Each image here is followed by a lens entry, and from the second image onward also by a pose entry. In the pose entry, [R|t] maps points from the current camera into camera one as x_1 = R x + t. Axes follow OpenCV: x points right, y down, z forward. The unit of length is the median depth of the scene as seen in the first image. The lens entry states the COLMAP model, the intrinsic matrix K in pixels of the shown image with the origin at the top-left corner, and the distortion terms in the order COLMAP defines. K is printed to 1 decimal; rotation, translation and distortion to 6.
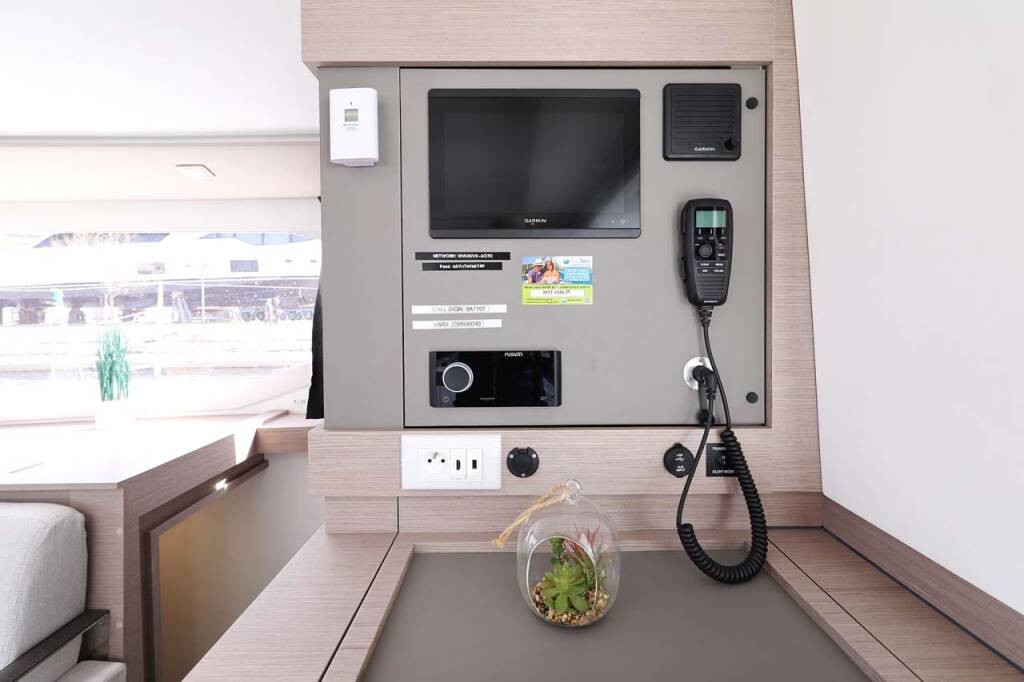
lens RADIAL K [[447.7, 0, 504.2], [0, 447.7, 312.4], [0, 0, 1]] dist [0.000853, 0.000363]
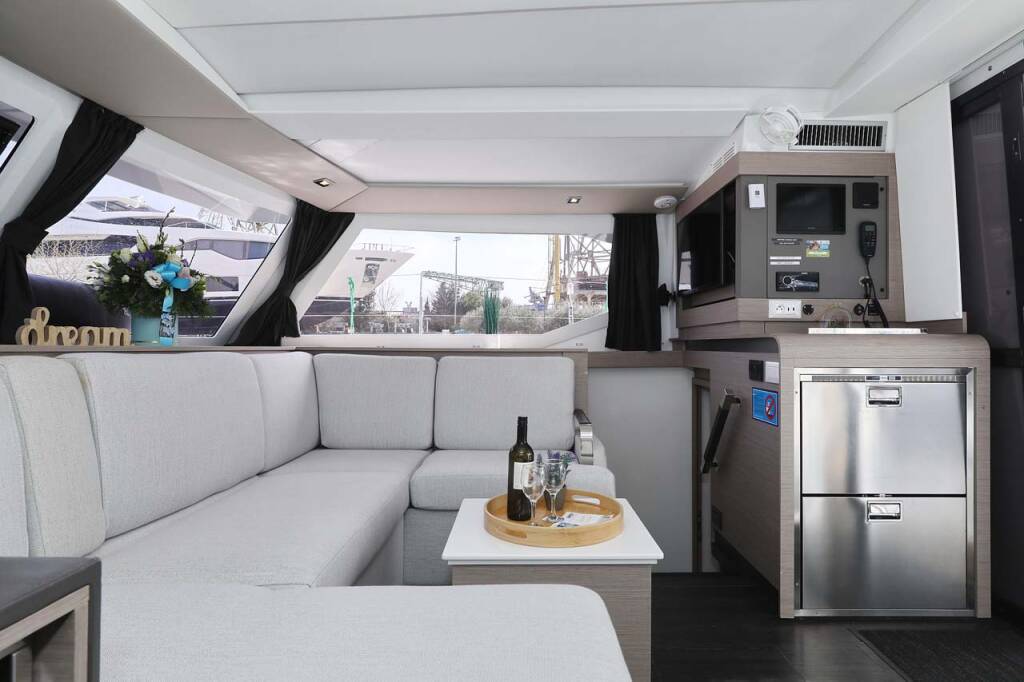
lens RADIAL K [[568.6, 0, 534.2], [0, 568.6, 340.1], [0, 0, 1]] dist [-0.015440, 0.000944]
pose [[0.999285, 0.003528, 0.037630, -1.875752], [-0.003049, 0.999914, -0.012780, 0.580437], [-0.037672, 0.012656, 0.999210, -2.622679]]
